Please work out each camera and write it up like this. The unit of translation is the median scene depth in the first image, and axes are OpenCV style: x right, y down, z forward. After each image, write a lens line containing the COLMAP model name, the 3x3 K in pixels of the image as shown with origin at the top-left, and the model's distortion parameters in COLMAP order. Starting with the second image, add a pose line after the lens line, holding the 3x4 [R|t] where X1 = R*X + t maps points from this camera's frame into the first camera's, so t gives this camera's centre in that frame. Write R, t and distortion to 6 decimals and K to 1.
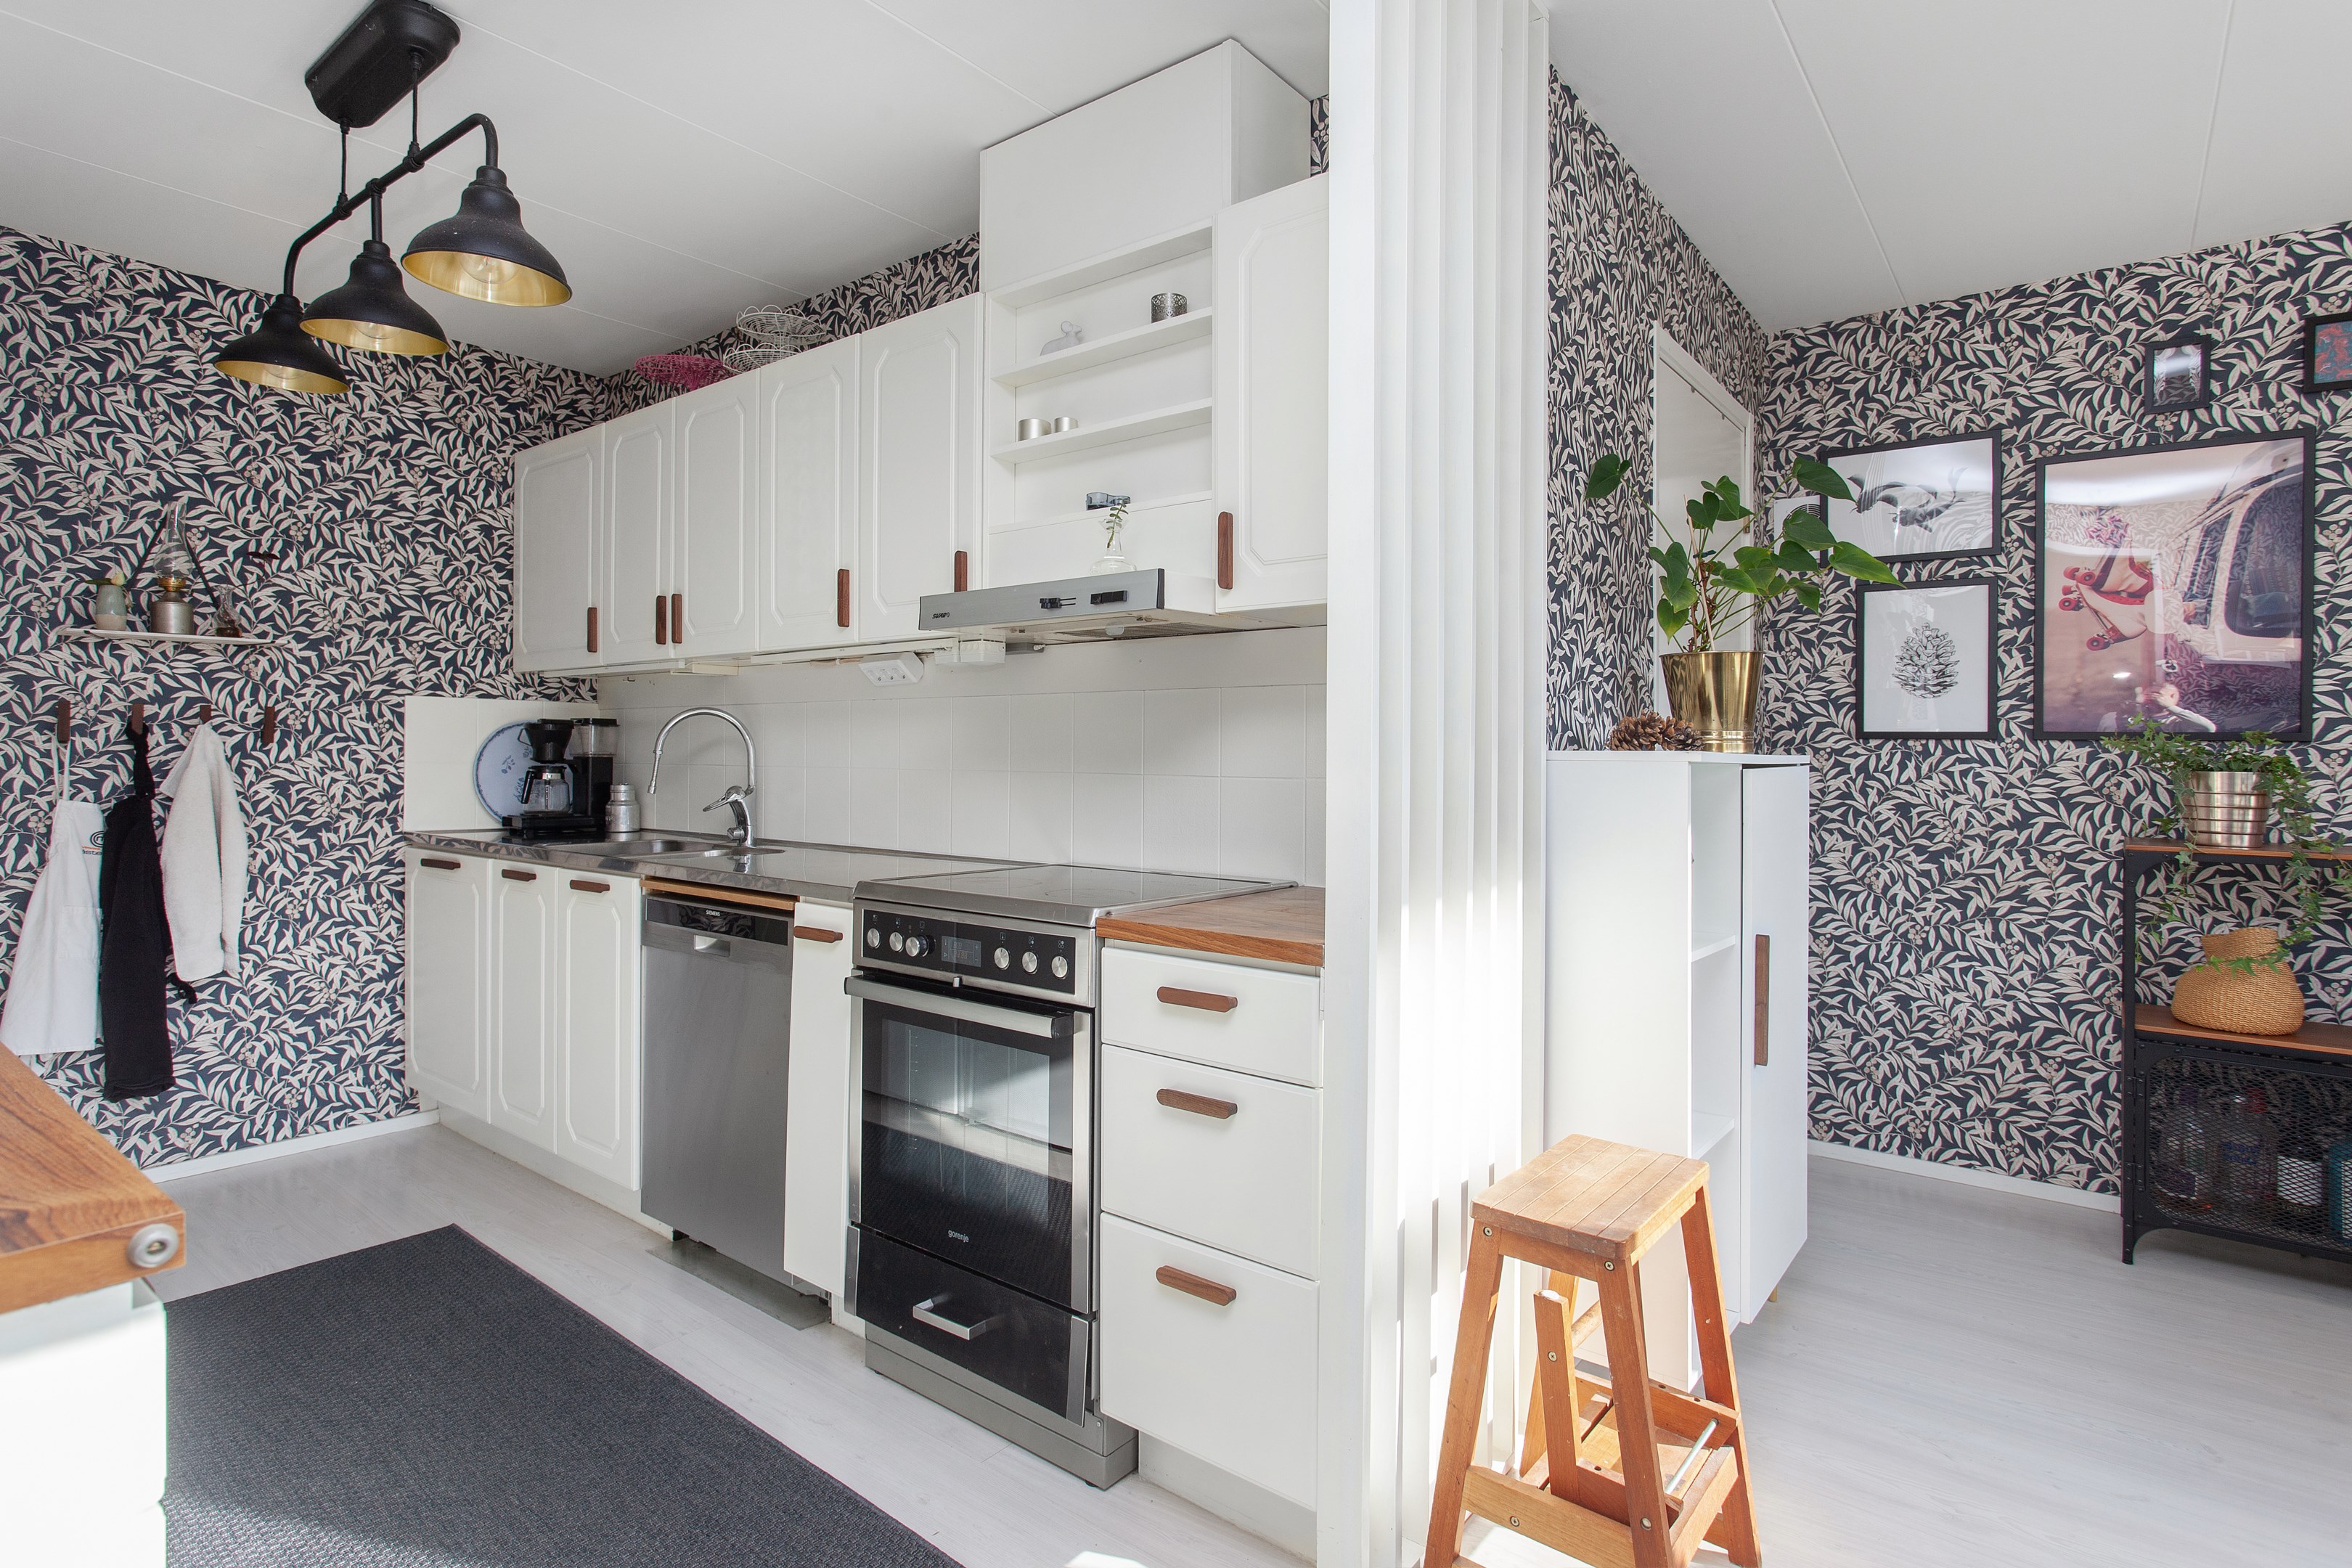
lens RADIAL K [[1210.3, 0, 1208.7], [0, 1210.3, 754.6], [0, 0, 1]] dist [-0.003791, 0.003630]
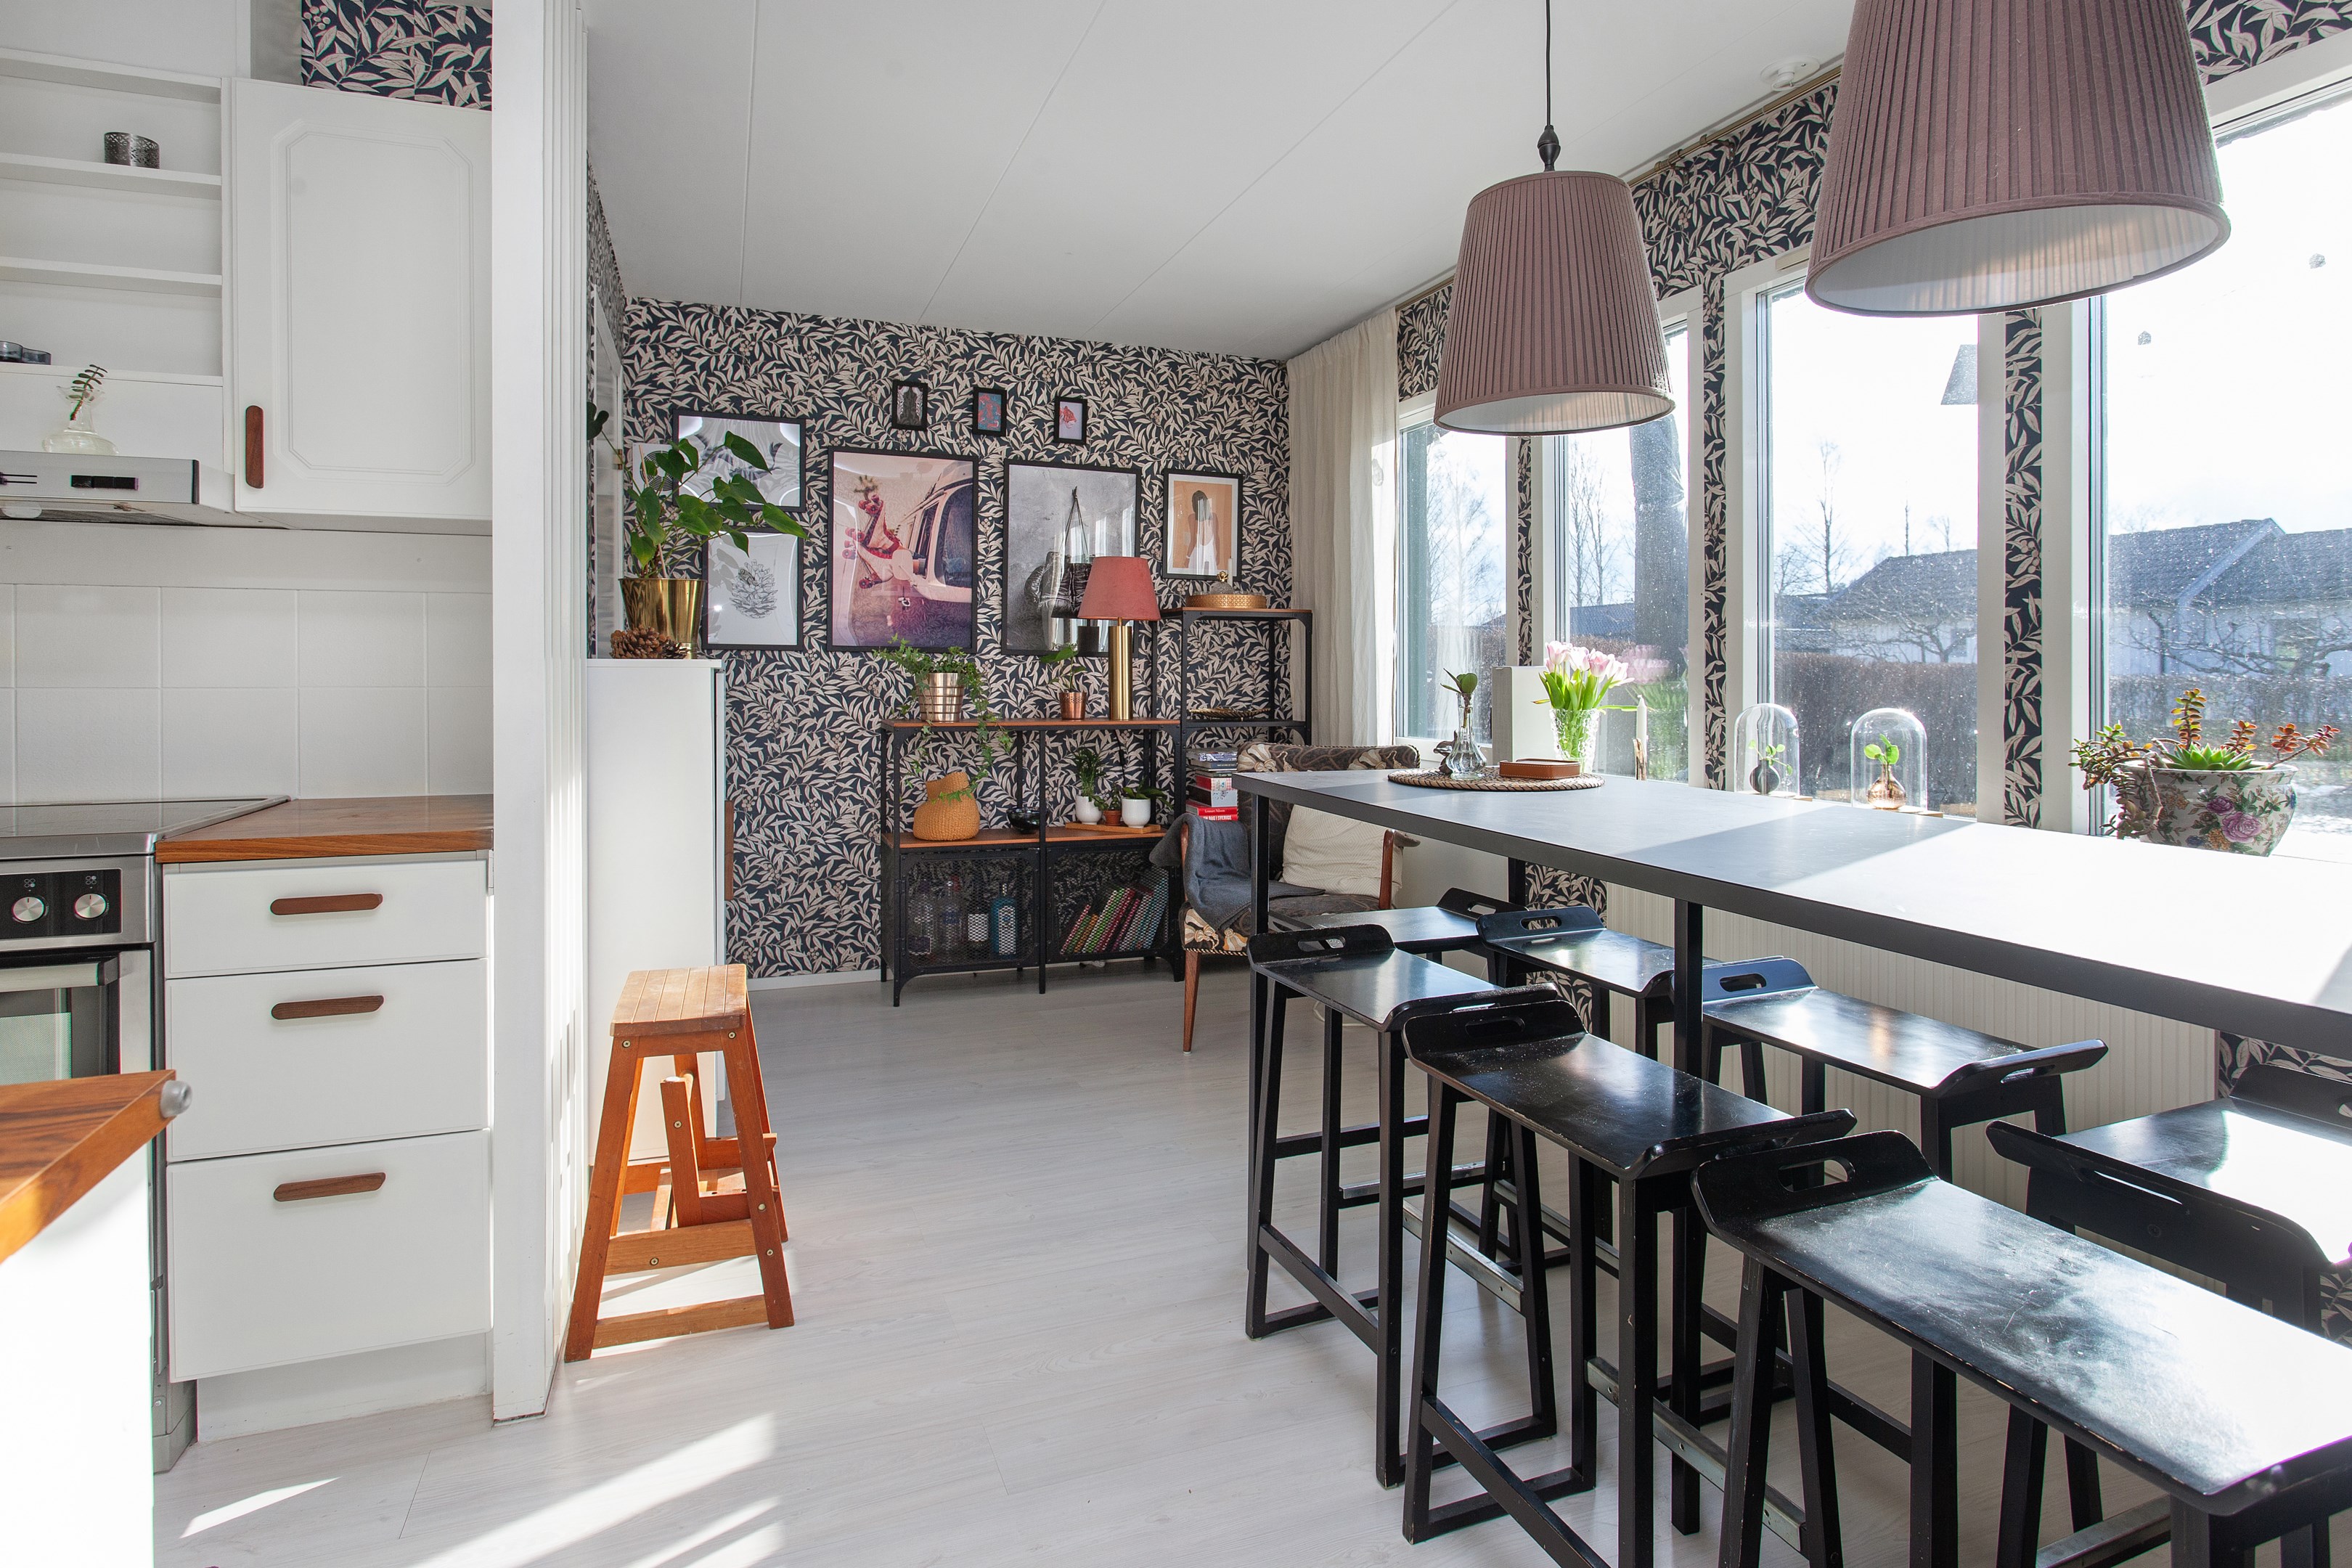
lens RADIAL K [[1210.3, 0, 1194.9], [0, 1210.3, 678.5], [0, 0, 1]] dist [-0.003791, 0.003630]
pose [[0.531525, -0.012416, 0.846952, -0.300740], [0.001827, 0.999907, 0.013511, 0.000871], [-0.847041, -0.005634, 0.531498, -0.093840]]
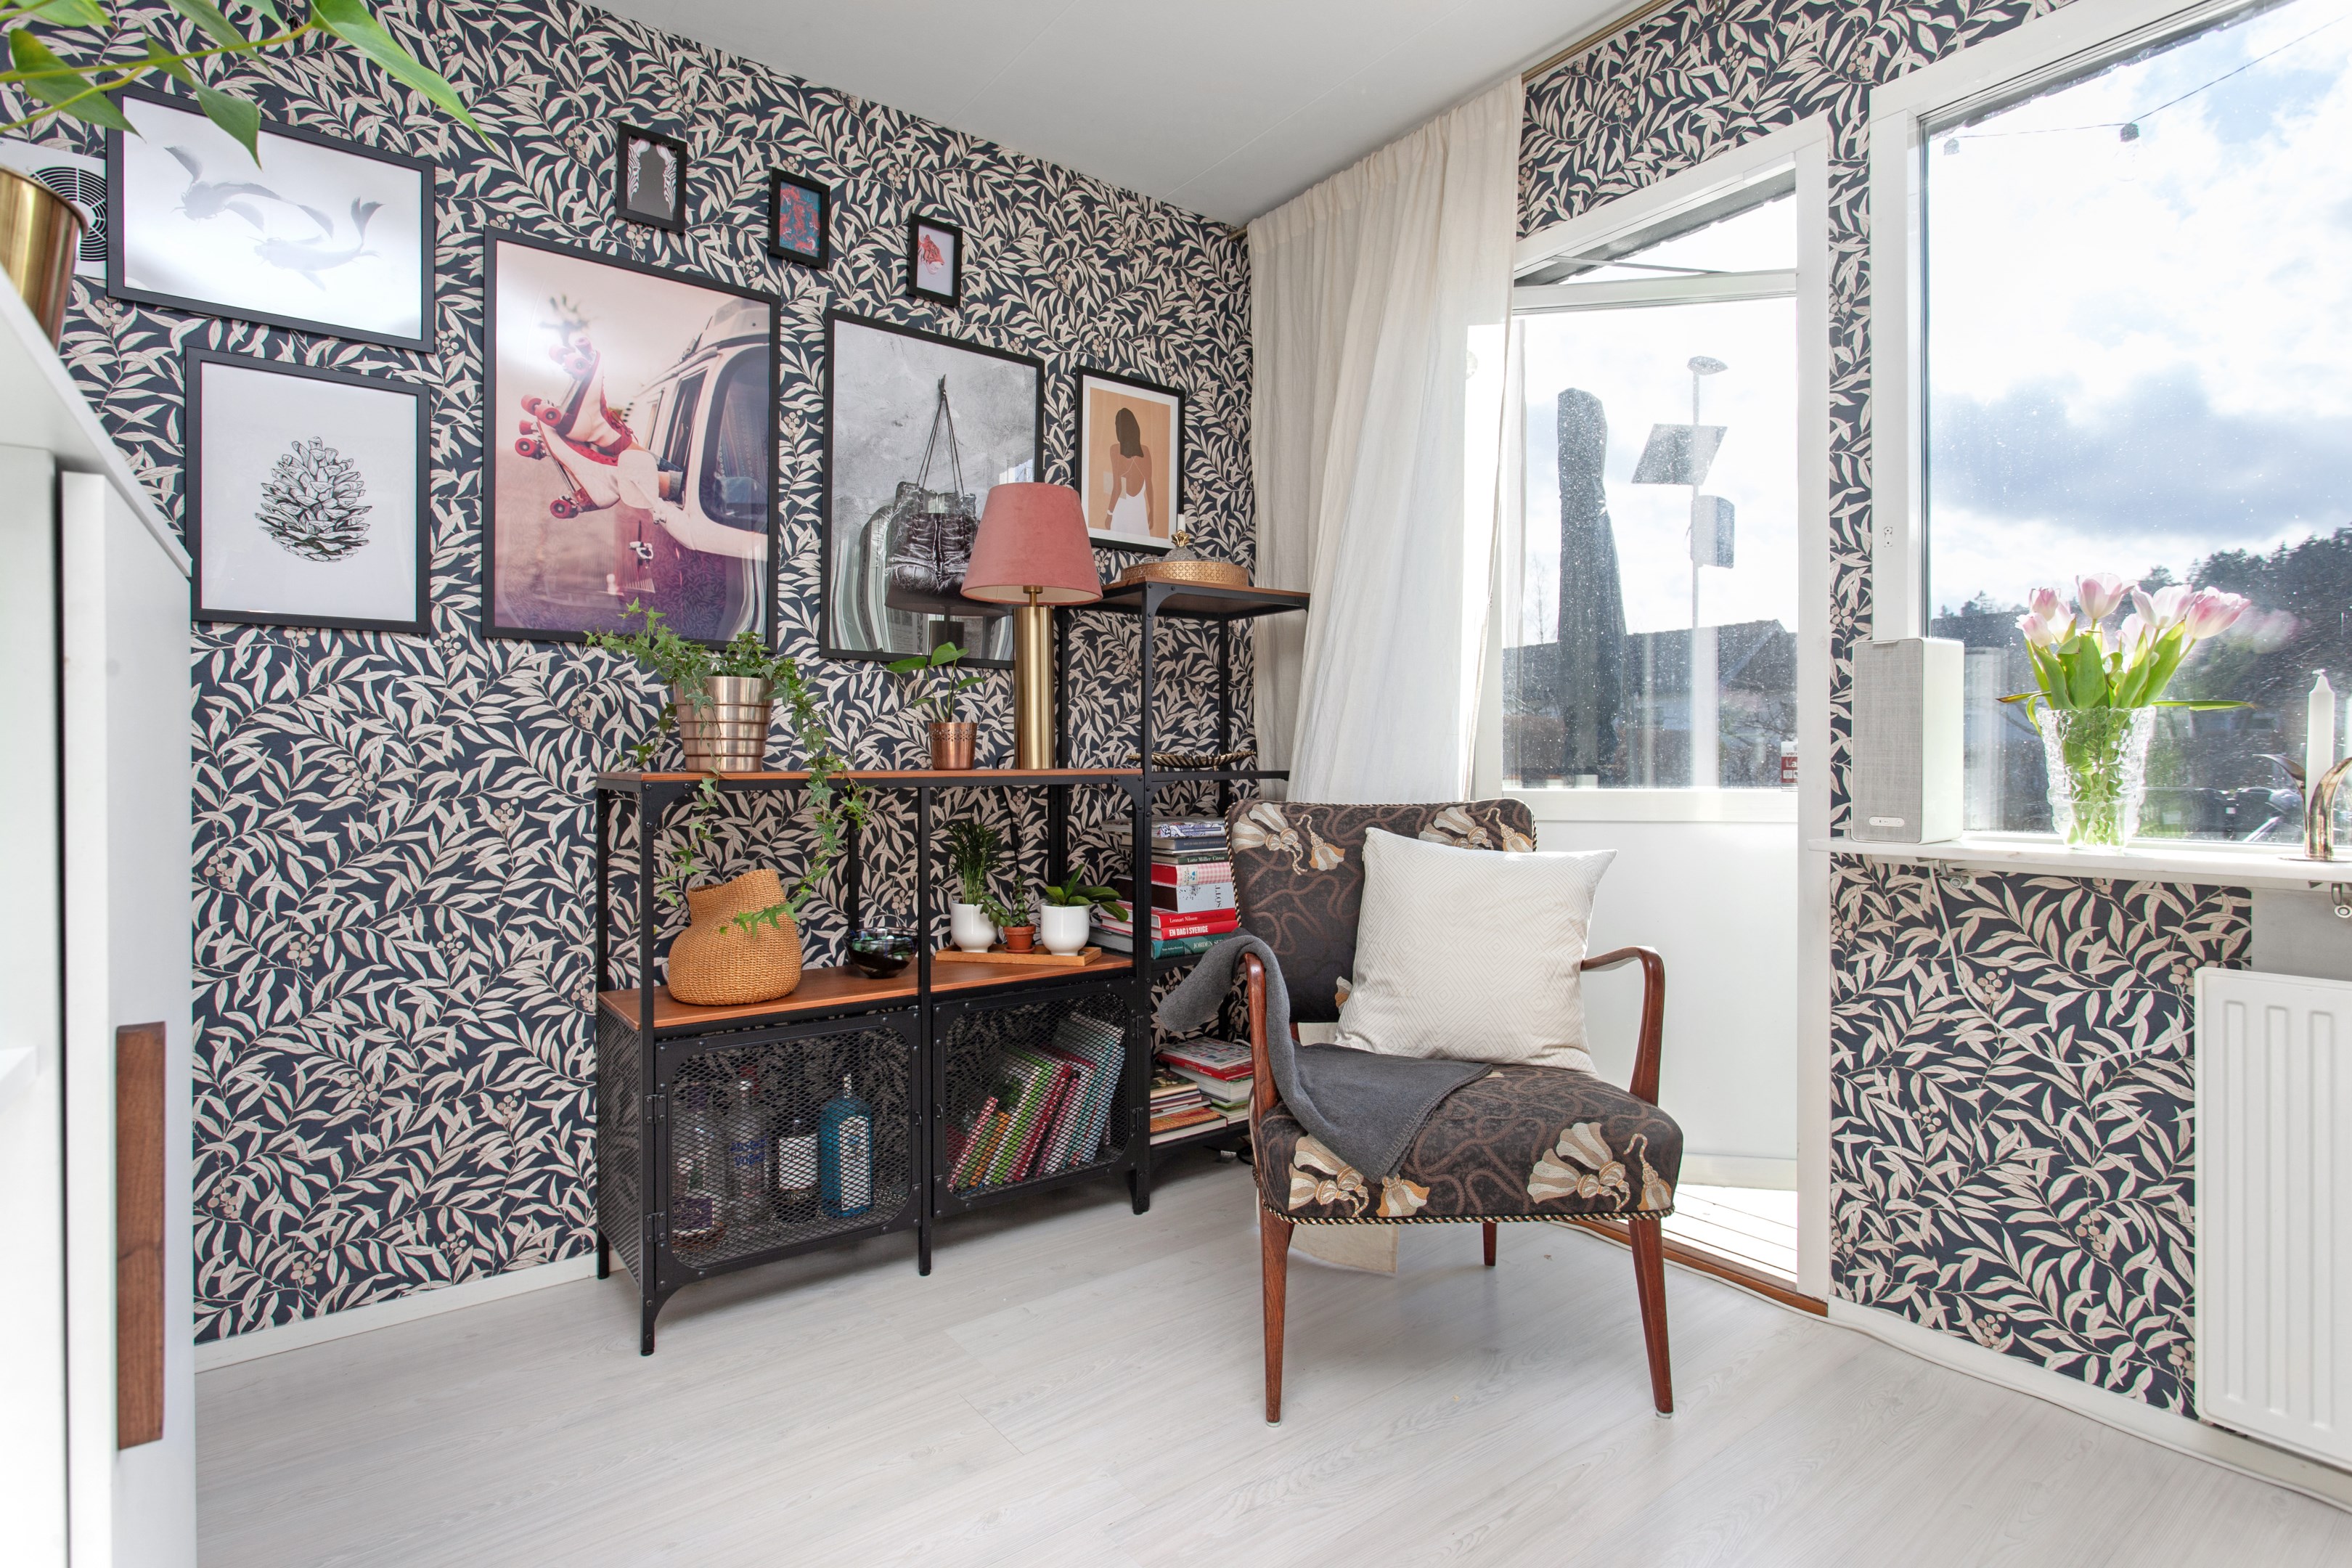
lens RADIAL K [[1129.9, 0, 1105.1], [0, 1129.9, 747.3], [0, 0, 1]] dist [-0.001834, 0.001132]
pose [[0.326337, -0.004326, 0.945243, 0.225212], [0.009276, 0.999956, 0.001374, 0.061989], [-0.945208, 0.008320, 0.326363, 0.537803]]
